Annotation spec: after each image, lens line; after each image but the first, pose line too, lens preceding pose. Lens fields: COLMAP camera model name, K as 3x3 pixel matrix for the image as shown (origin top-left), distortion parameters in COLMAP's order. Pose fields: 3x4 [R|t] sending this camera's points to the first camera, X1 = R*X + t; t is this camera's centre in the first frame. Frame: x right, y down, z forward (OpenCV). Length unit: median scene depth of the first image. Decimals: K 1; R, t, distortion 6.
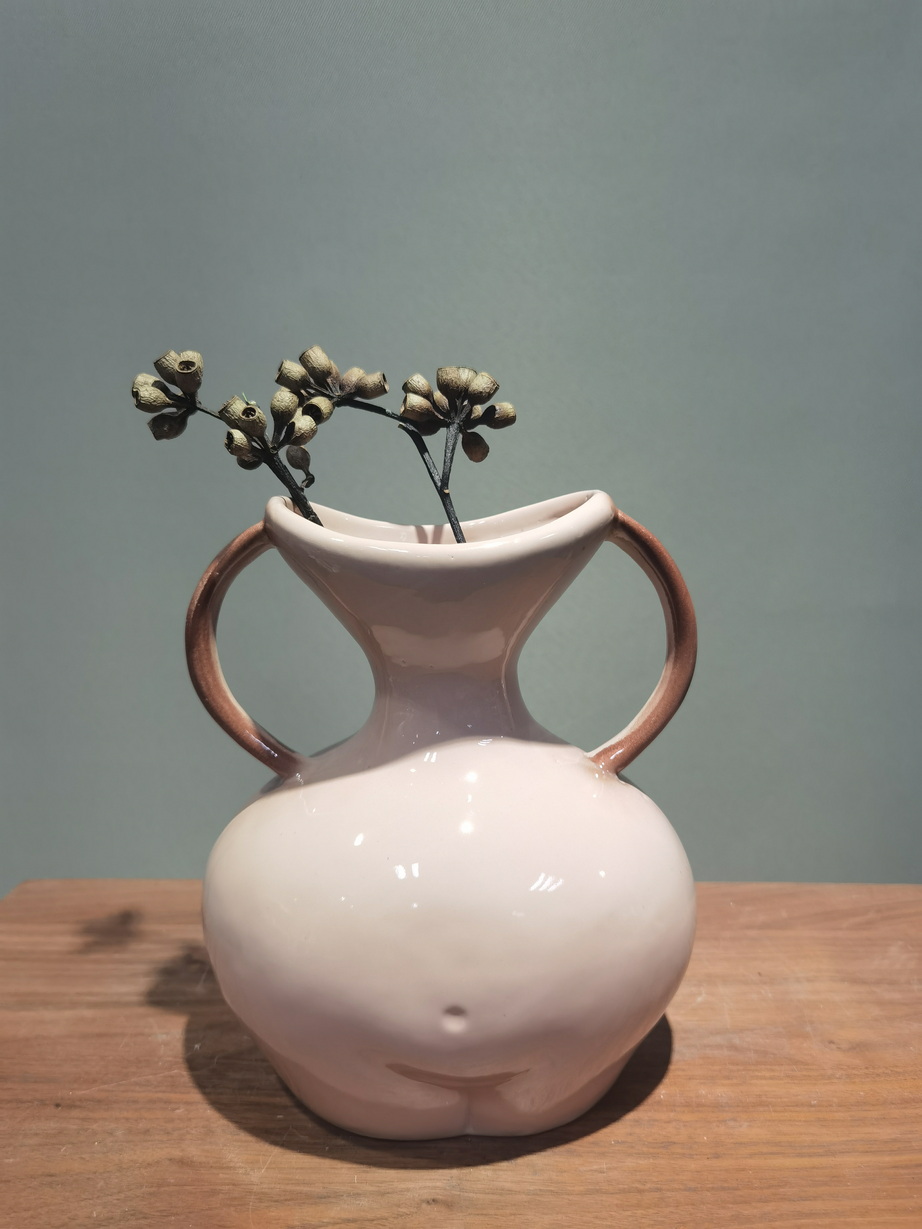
lens RADIAL K [[1022.5, 0, 457.9], [0, 1022.5, 620.7], [0, 0, 1]] dist [0.013359, -0.045263]
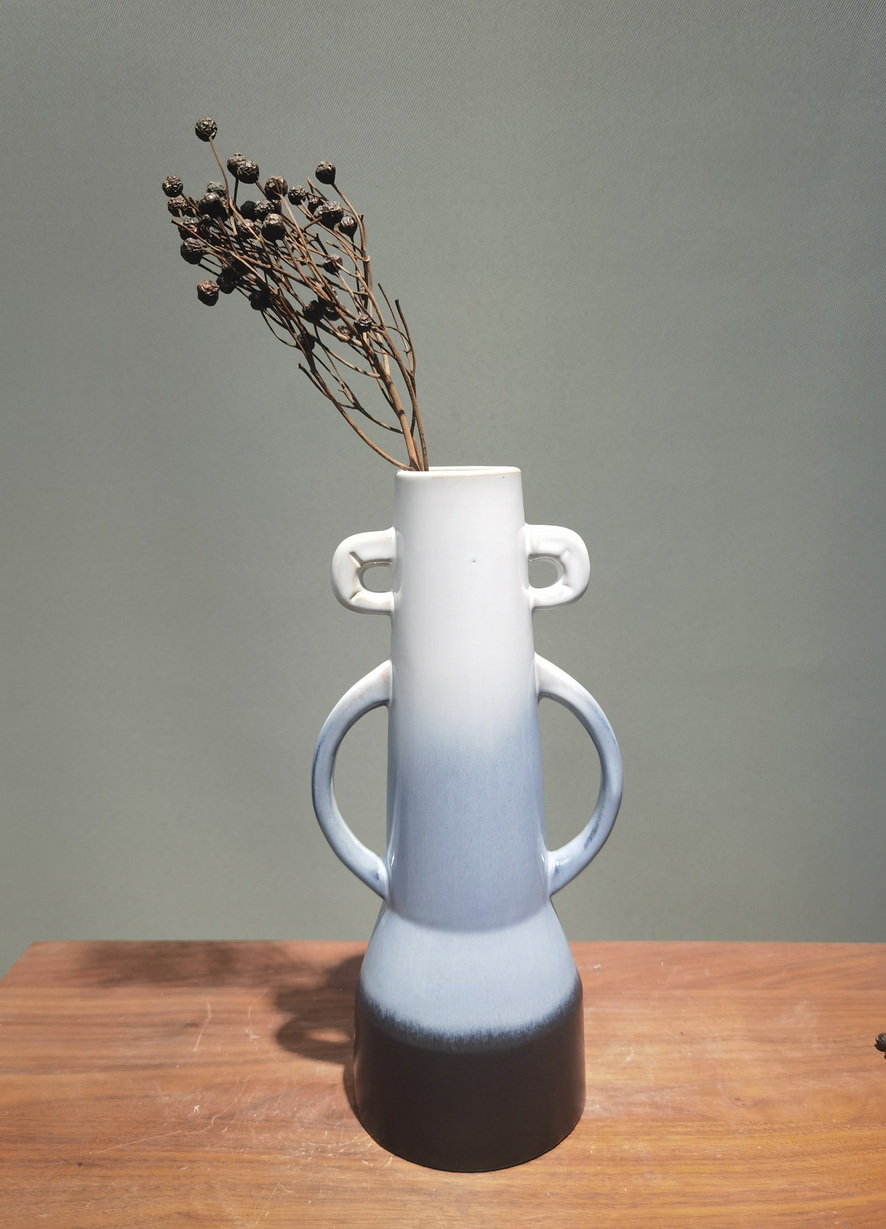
lens RADIAL K [[1024.6, 0, 440.1], [0, 1024.6, 613.8], [0, 0, 1]] dist [0.014432, -0.044905]
pose [[0.999902, -0.003235, 0.013622, 0.009447], [0.003036, 0.999888, 0.014661, -0.173455], [-0.013668, -0.014618, 0.999800, -0.173976]]
